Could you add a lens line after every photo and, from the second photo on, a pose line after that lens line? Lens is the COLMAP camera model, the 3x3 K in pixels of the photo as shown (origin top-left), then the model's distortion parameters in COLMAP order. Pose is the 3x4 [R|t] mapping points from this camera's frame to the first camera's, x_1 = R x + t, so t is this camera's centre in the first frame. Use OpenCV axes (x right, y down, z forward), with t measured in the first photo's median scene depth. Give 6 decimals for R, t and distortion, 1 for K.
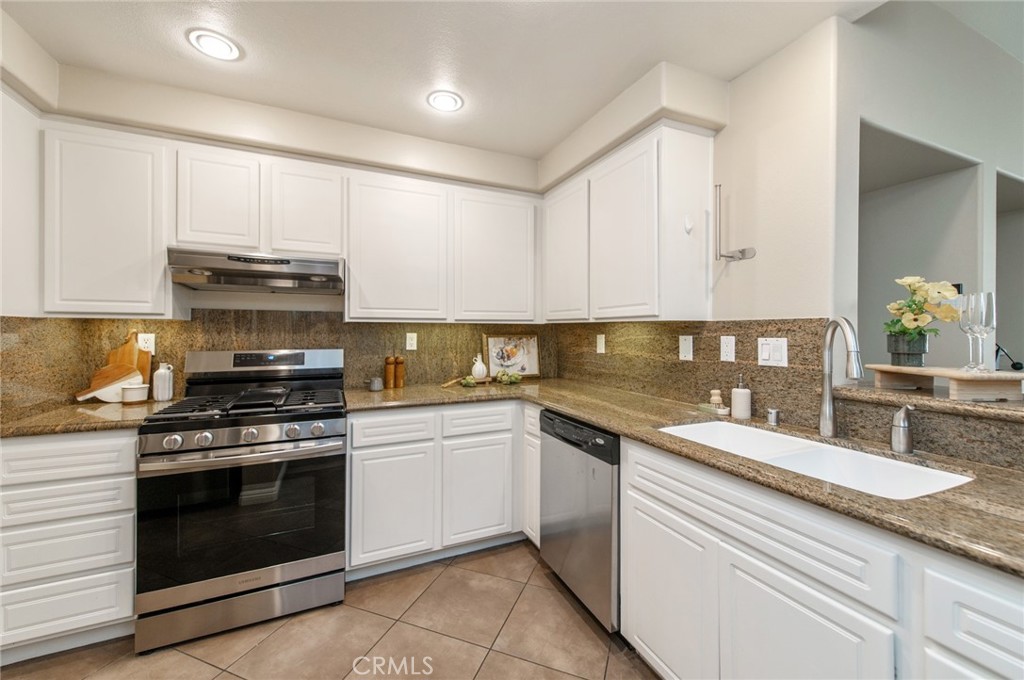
lens RADIAL K [[401.1, 0, 511.0], [0, 401.1, 329.3], [0, 0, 1]] dist [0.008190, -0.000576]
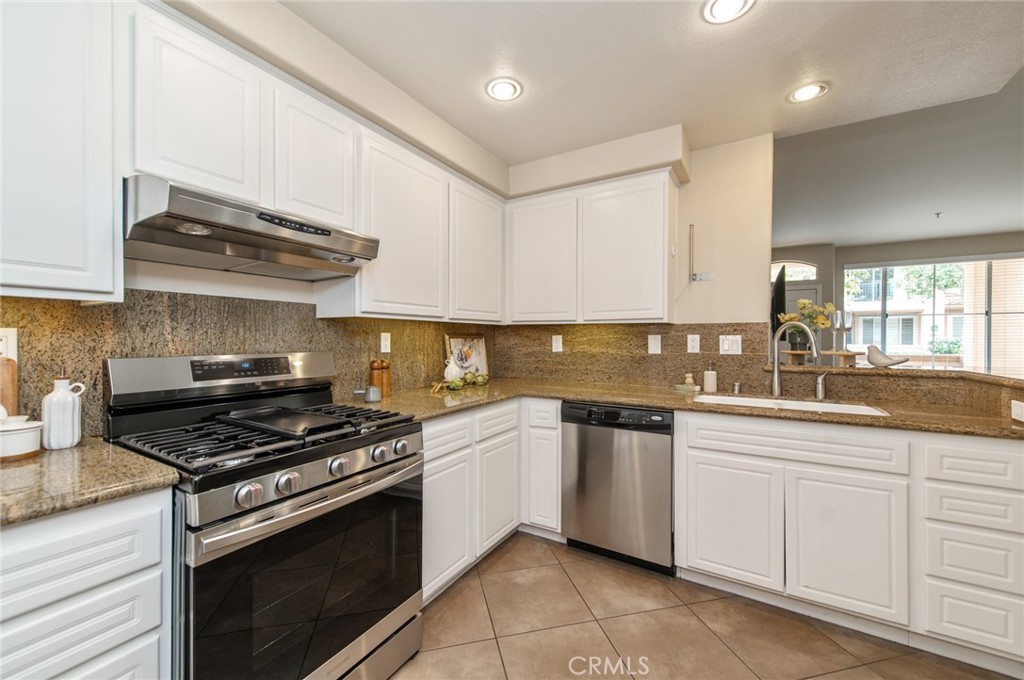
lens RADIAL K [[401.1, 0, 507.3], [0, 401.1, 340.5], [0, 0, 1]] dist [0.008190, -0.000576]
pose [[0.824533, -0.003757, 0.565802, -0.682834], [-0.002567, 0.999943, 0.010380, 0.021622], [-0.565808, -0.010011, 0.824476, 0.194951]]
